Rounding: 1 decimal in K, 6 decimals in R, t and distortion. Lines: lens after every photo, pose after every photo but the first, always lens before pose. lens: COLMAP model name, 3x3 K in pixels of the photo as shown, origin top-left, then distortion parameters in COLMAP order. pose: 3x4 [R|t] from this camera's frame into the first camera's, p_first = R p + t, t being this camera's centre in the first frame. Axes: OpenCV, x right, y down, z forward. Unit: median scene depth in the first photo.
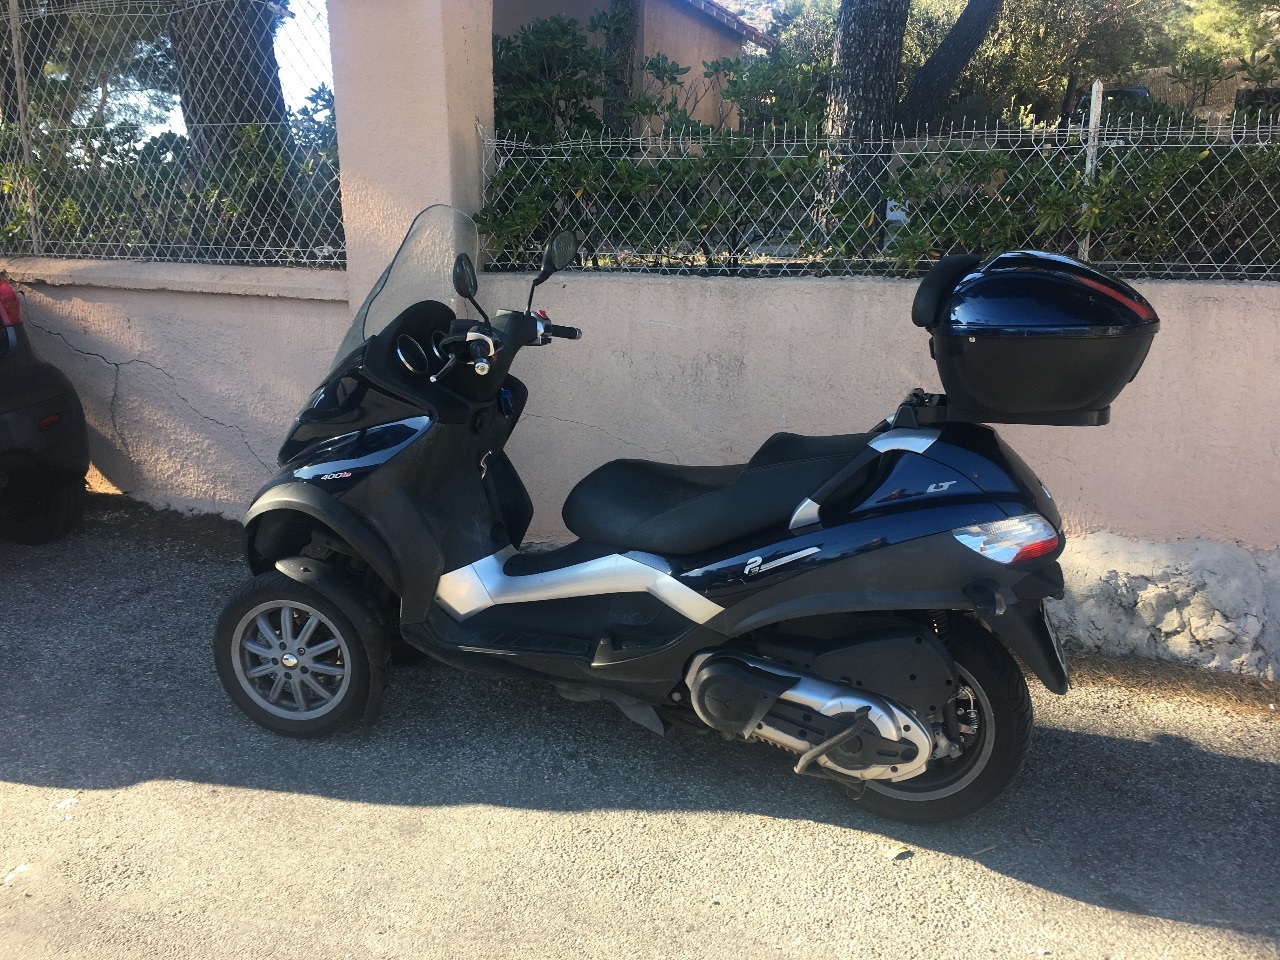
lens RADIAL K [[1067.3, 0, 641.0], [0, 1067.3, 471.0], [0, 0, 1]] dist [0.063297, -0.083238]
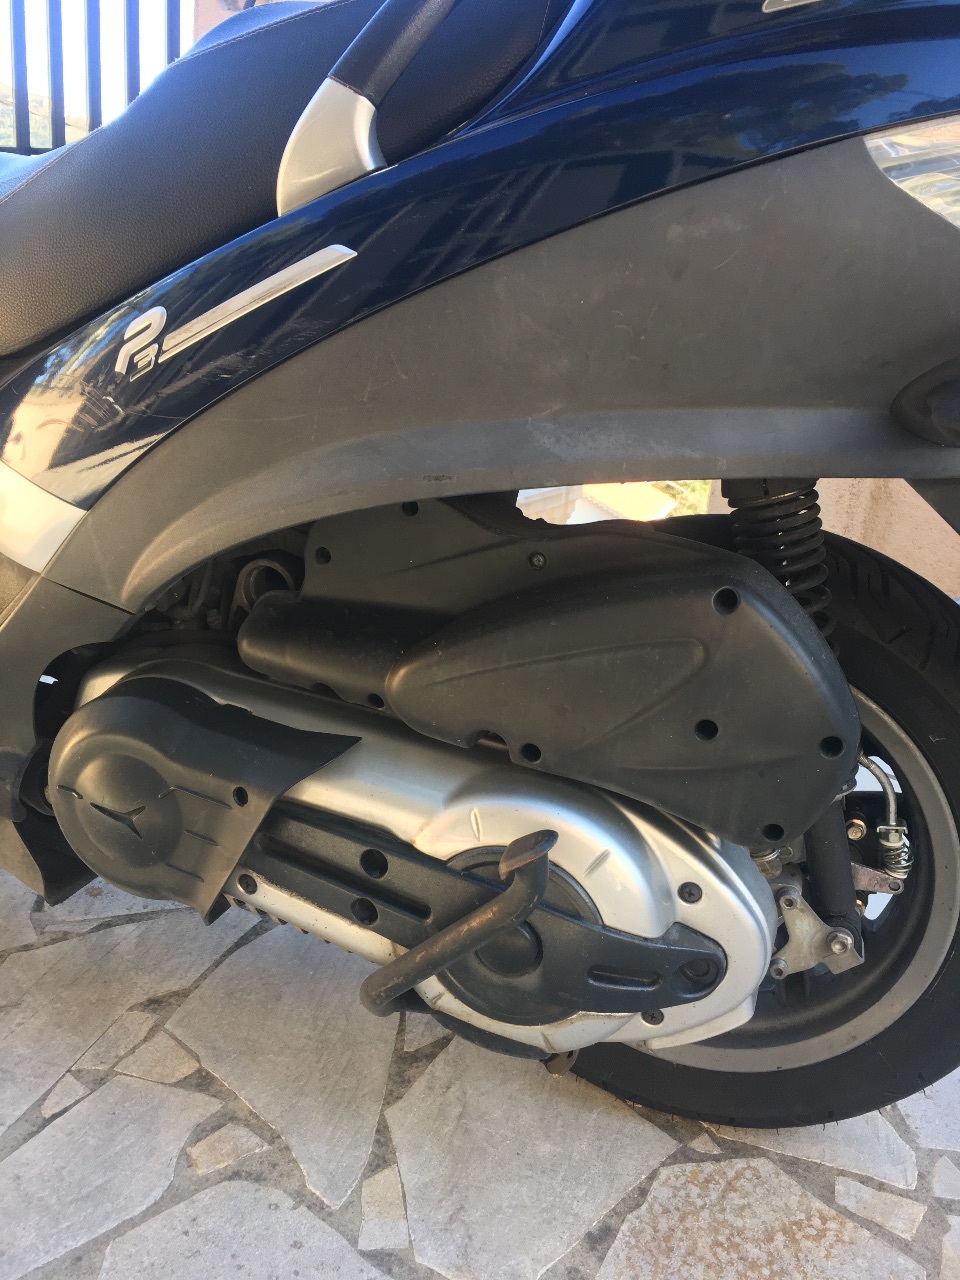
lens RADIAL K [[1067.3, 0, 477.7], [0, 1067.3, 626.9], [0, 0, 1]] dist [0.063297, -0.083238]
pose [[0.999921, -0.011162, -0.005779, 0.187187], [0.011585, 0.996782, 0.079316, 0.136453], [0.004875, -0.079376, 0.996833, 0.691102]]
